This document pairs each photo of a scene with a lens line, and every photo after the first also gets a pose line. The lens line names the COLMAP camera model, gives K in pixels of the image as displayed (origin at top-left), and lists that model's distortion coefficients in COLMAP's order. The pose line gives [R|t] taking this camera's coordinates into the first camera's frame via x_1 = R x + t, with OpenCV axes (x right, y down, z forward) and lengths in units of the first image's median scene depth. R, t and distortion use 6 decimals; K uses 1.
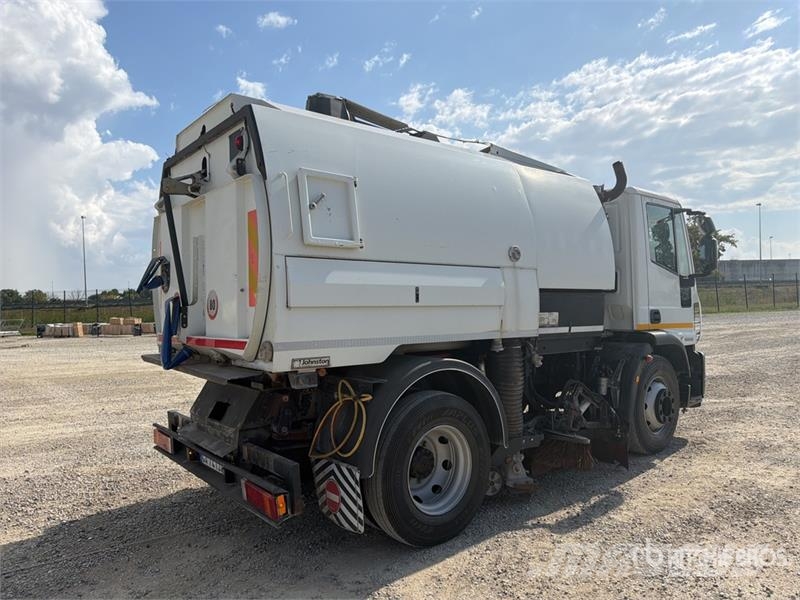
lens RADIAL K [[563.6, 0, 394.5], [0, 563.6, 301.1], [0, 0, 1]] dist [0.118386, -0.197890]
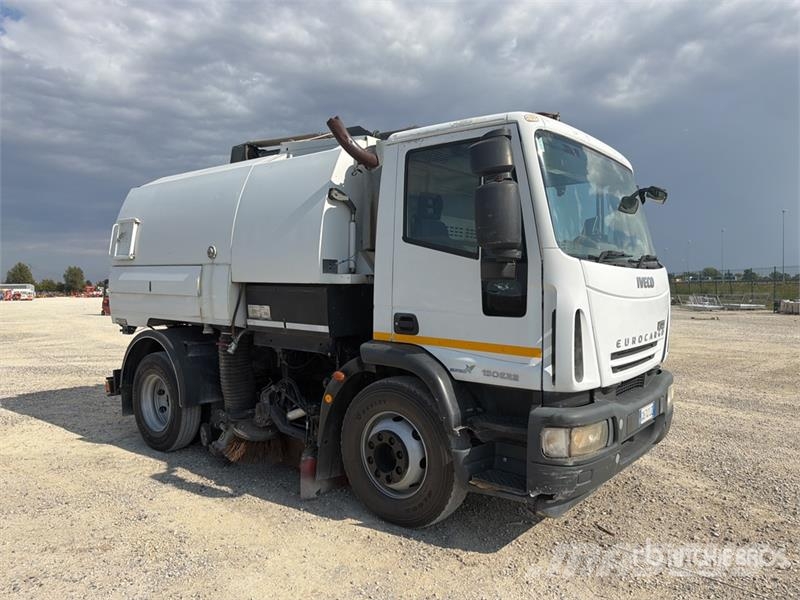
lens RADIAL K [[571.4, 0, 398.0], [0, 571.4, 301.6], [0, 0, 1]] dist [0.093224, -0.136559]
pose [[0.207190, 0.050543, -0.976994, 1.381173], [-0.000295, 0.998668, 0.051602, -0.041800], [0.978301, -0.010404, 0.206929, 1.071634]]
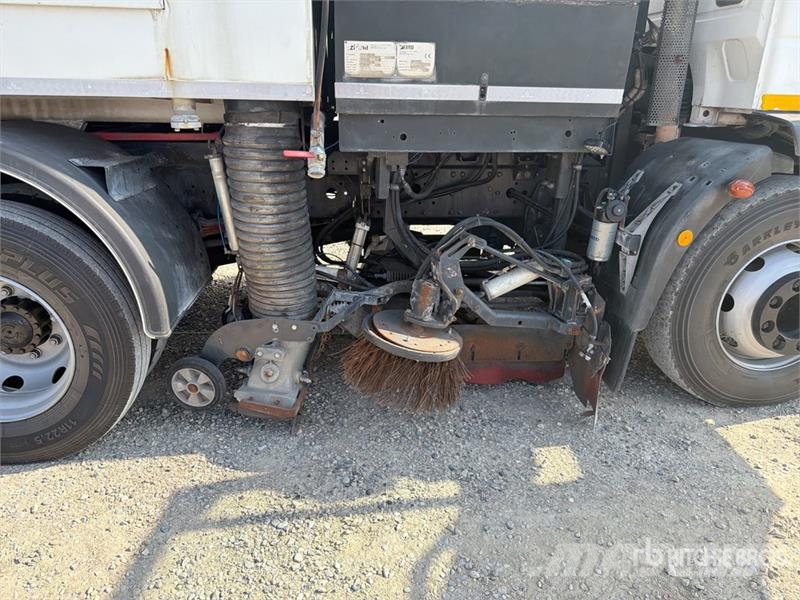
lens RADIAL K [[563.6, 0, 394.5], [0, 563.6, 301.1], [0, 0, 1]] dist [0.118386, -0.197890]
pose [[0.840447, 0.218189, -0.496026, 0.530001], [-0.023602, 0.929228, 0.368753, 0.042006], [0.541379, -0.298210, 0.786117, 0.656195]]
